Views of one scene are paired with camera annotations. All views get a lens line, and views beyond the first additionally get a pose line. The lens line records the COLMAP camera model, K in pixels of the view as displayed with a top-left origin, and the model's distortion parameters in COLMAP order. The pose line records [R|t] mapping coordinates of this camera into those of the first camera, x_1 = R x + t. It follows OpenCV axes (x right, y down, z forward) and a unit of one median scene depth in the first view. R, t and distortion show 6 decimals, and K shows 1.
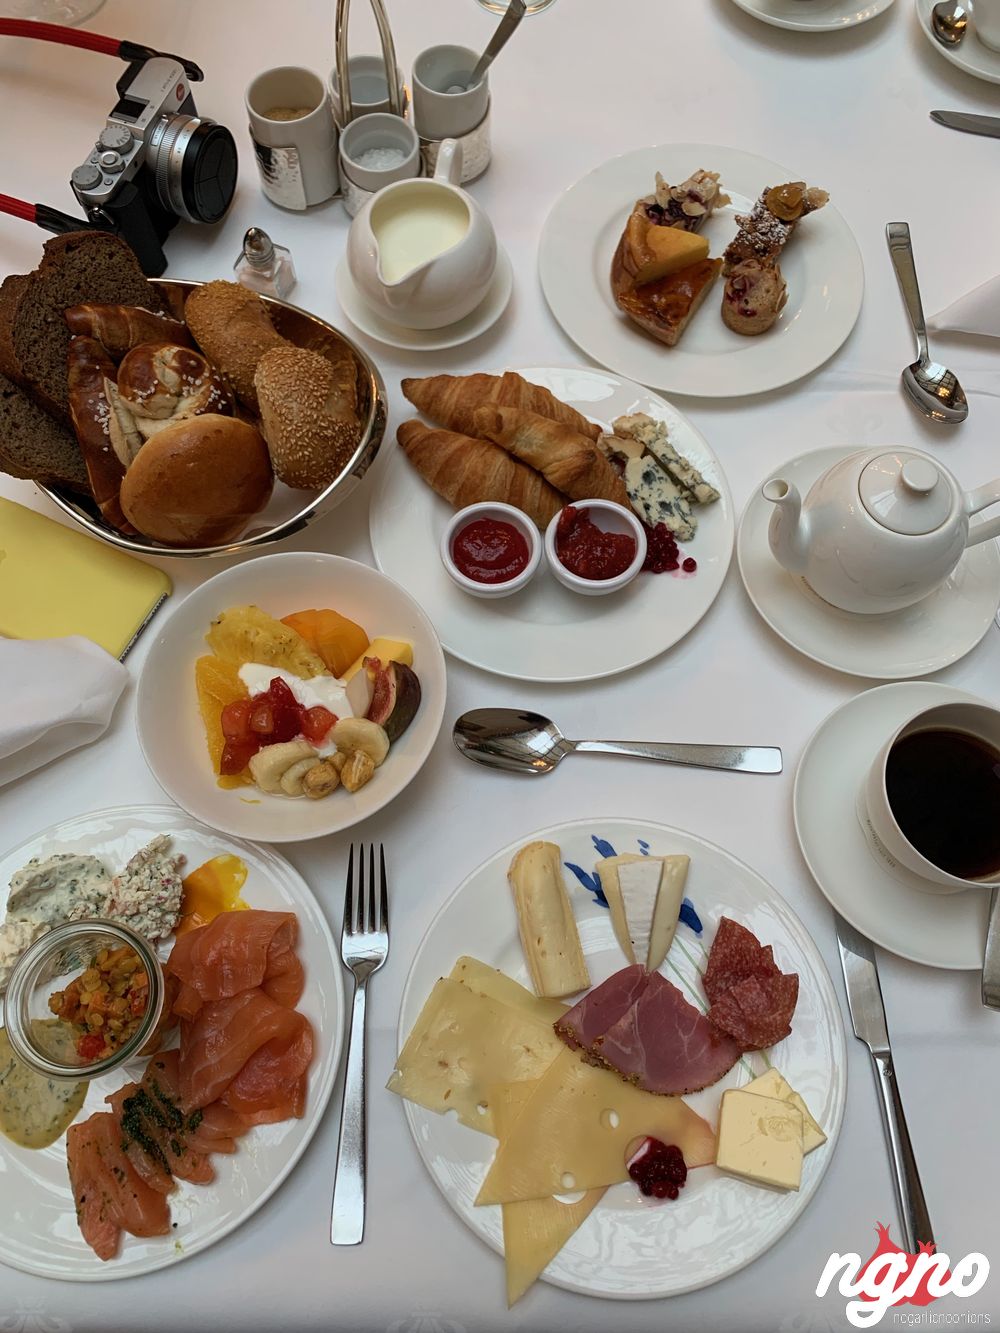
lens RADIAL K [[1004.9, 0, 500.0], [0, 1004.9, 666.5], [0, 0, 1]] dist [0.002718, -0.005618]
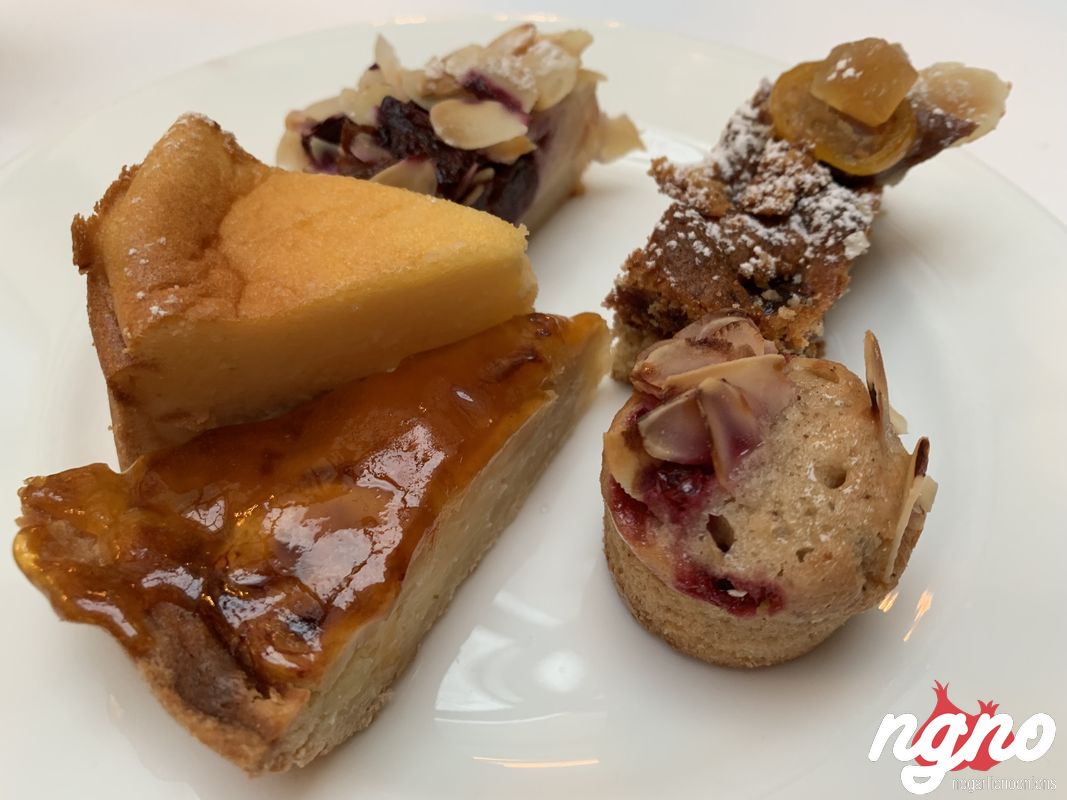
lens RADIAL K [[804.4, 0, 533.5], [0, 804.4, 400.0], [0, 0, 1]] dist [0.002718, -0.005618]
pose [[0.999934, 0.005899, 0.009815, 0.234991], [-0.002656, 0.953194, -0.302348, -0.381906], [-0.011139, 0.302302, 0.953147, 0.957152]]
